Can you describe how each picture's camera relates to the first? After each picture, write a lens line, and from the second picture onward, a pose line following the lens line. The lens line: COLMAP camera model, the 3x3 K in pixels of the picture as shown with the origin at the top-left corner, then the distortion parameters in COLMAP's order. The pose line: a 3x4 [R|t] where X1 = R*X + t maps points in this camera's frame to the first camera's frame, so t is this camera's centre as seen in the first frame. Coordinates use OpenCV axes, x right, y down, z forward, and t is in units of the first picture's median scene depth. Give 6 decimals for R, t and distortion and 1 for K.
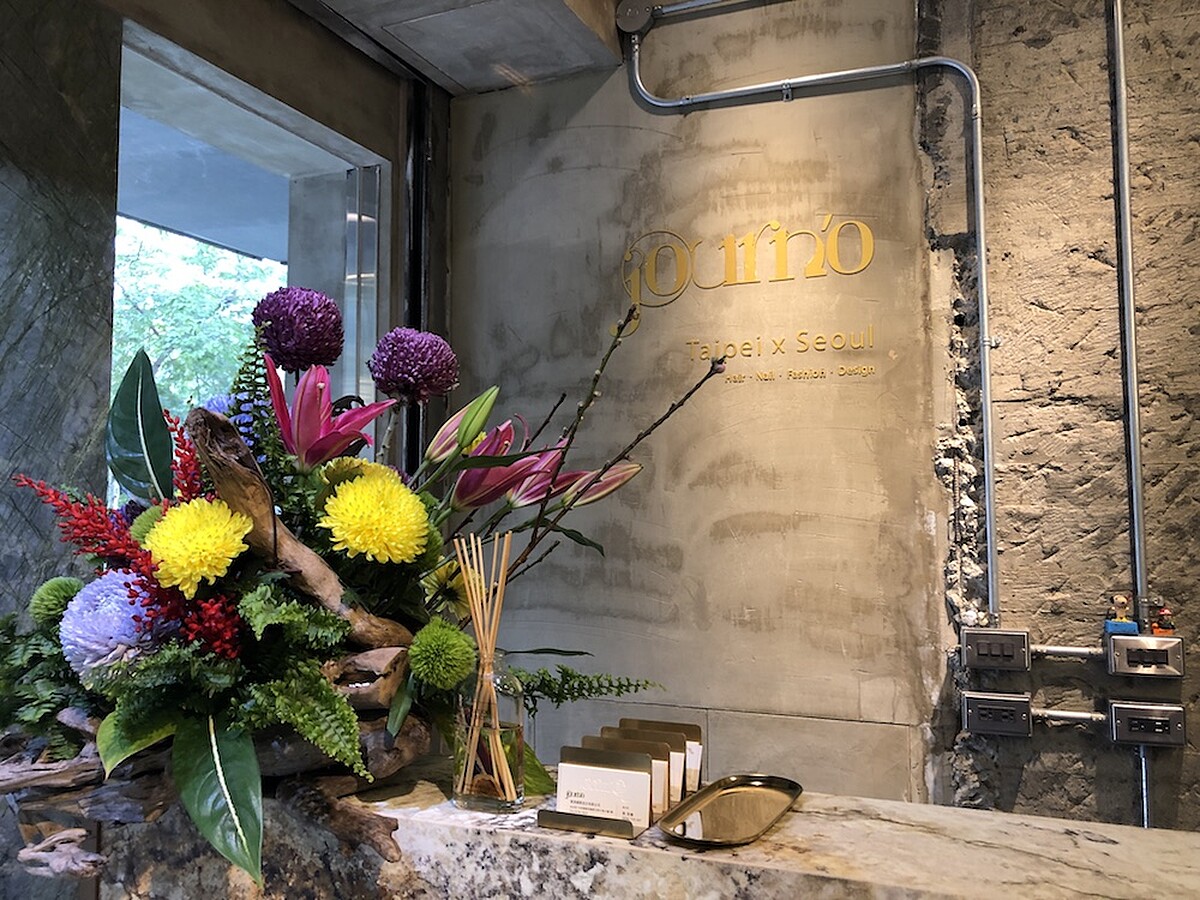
lens RADIAL K [[984.7, 0, 602.7], [0, 984.7, 445.9], [0, 0, 1]] dist [-0.000259, 0.002910]
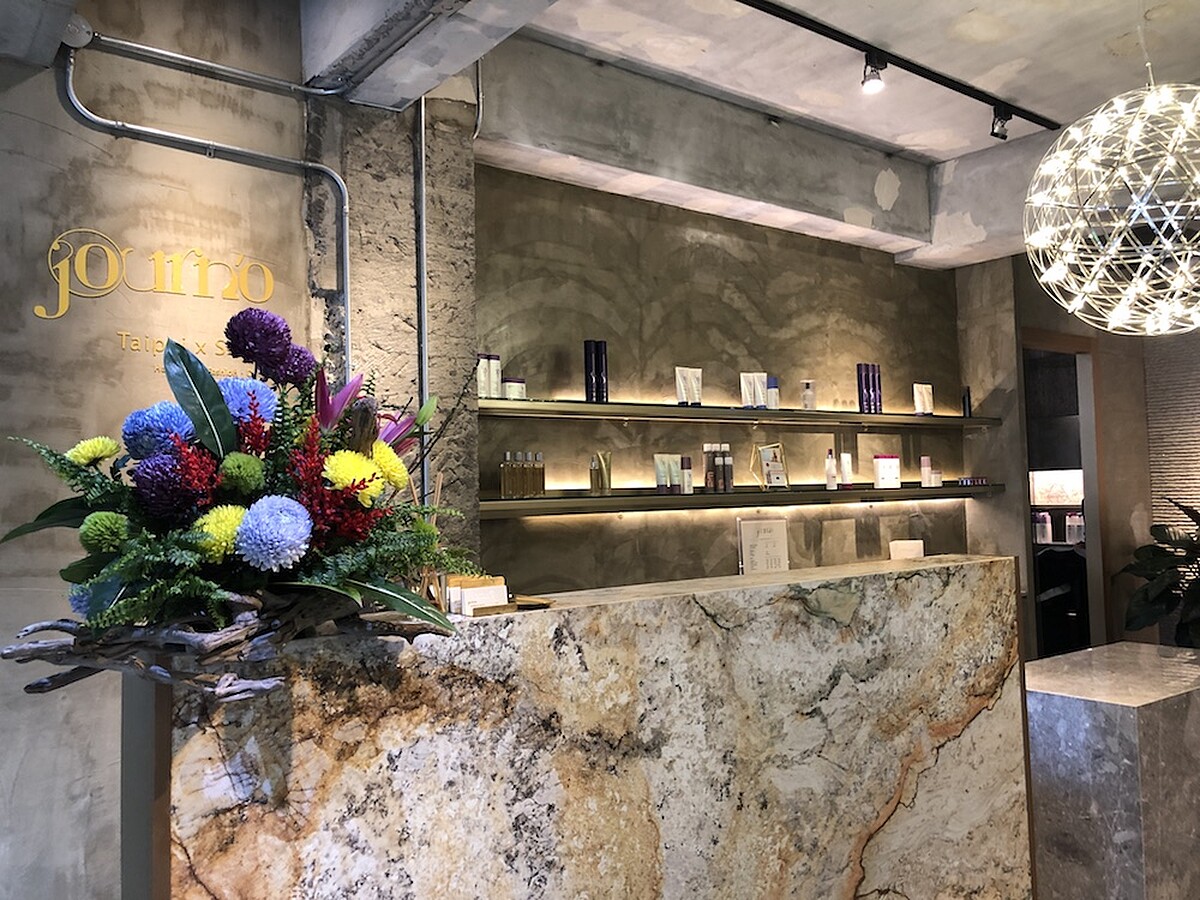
lens RADIAL K [[984.7, 0, 602.7], [0, 984.7, 445.9], [0, 0, 1]] dist [-0.000259, 0.002910]
pose [[0.490331, 0.032112, 0.870944, -0.715370], [-0.041635, 0.999043, -0.013396, 0.021920], [-0.870541, -0.029693, 0.491199, -0.089718]]
